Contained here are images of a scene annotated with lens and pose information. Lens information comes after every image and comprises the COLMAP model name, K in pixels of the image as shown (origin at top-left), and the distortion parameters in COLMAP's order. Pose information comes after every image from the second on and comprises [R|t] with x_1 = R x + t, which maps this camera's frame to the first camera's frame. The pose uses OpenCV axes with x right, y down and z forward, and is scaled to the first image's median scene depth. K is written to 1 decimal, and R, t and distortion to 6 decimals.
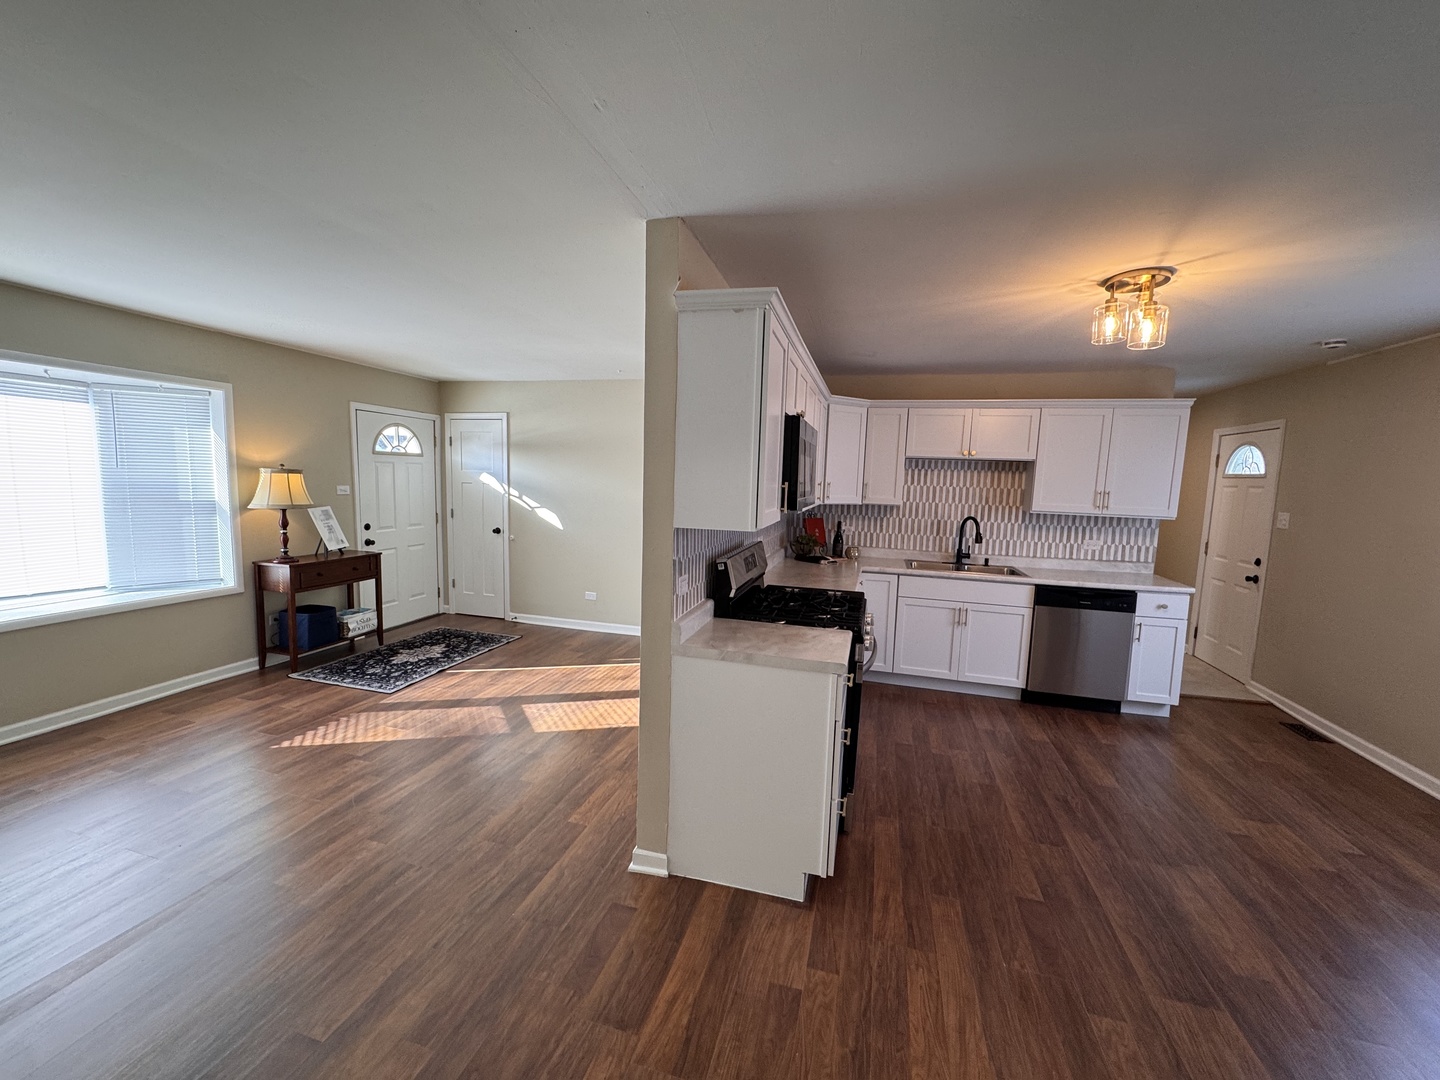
lens RADIAL K [[572.5, 0, 720.0], [0, 572.5, 540.0], [0, 0, 1]] dist [-0.001458, 0.000144]
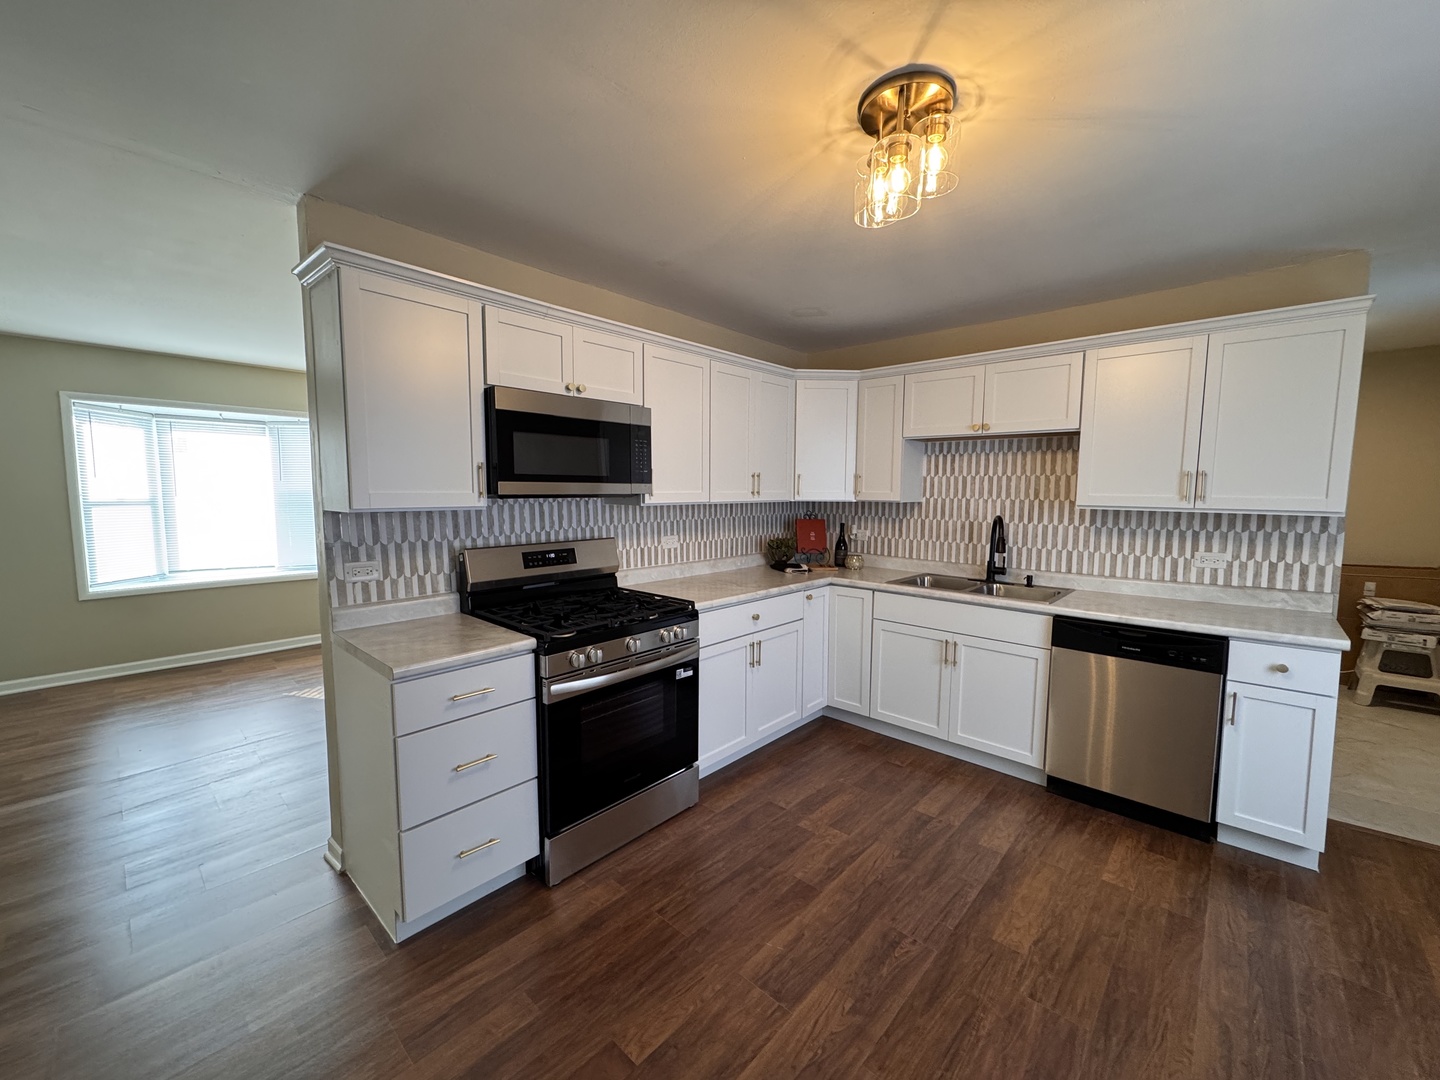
lens RADIAL K [[572.5, 0, 720.0], [0, 572.5, 540.0], [0, 0, 1]] dist [-0.001458, 0.000144]
pose [[0.891442, 0.015497, -0.452869, 0.470277], [-0.028238, 0.999372, -0.021388, 0.015186], [0.452254, 0.031855, 0.891320, 0.213593]]
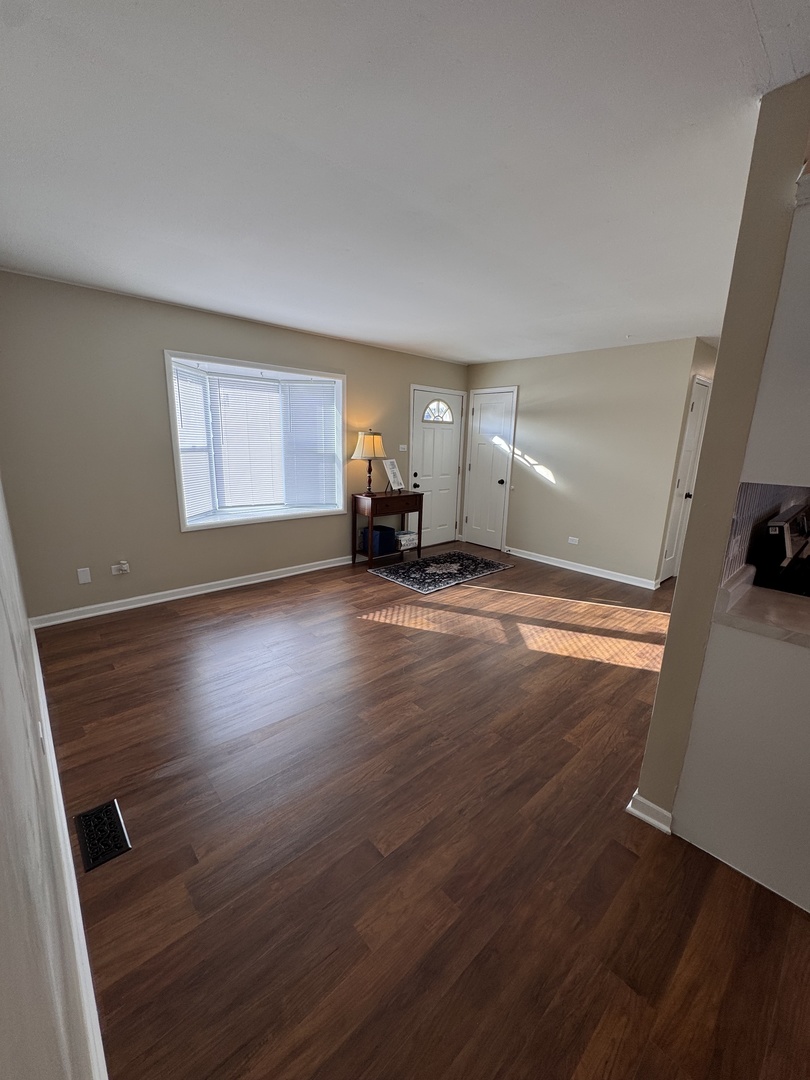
lens RADIAL K [[429.4, 0, 405.0], [0, 429.4, 540.0], [0, 0, 1]] dist [-0.001458, 0.000144]
pose [[0.847921, 0.116135, -0.517245, -0.081009], [-0.059291, 0.990363, 0.125166, 0.006959], [0.526796, -0.075463, 0.846635, 0.084500]]
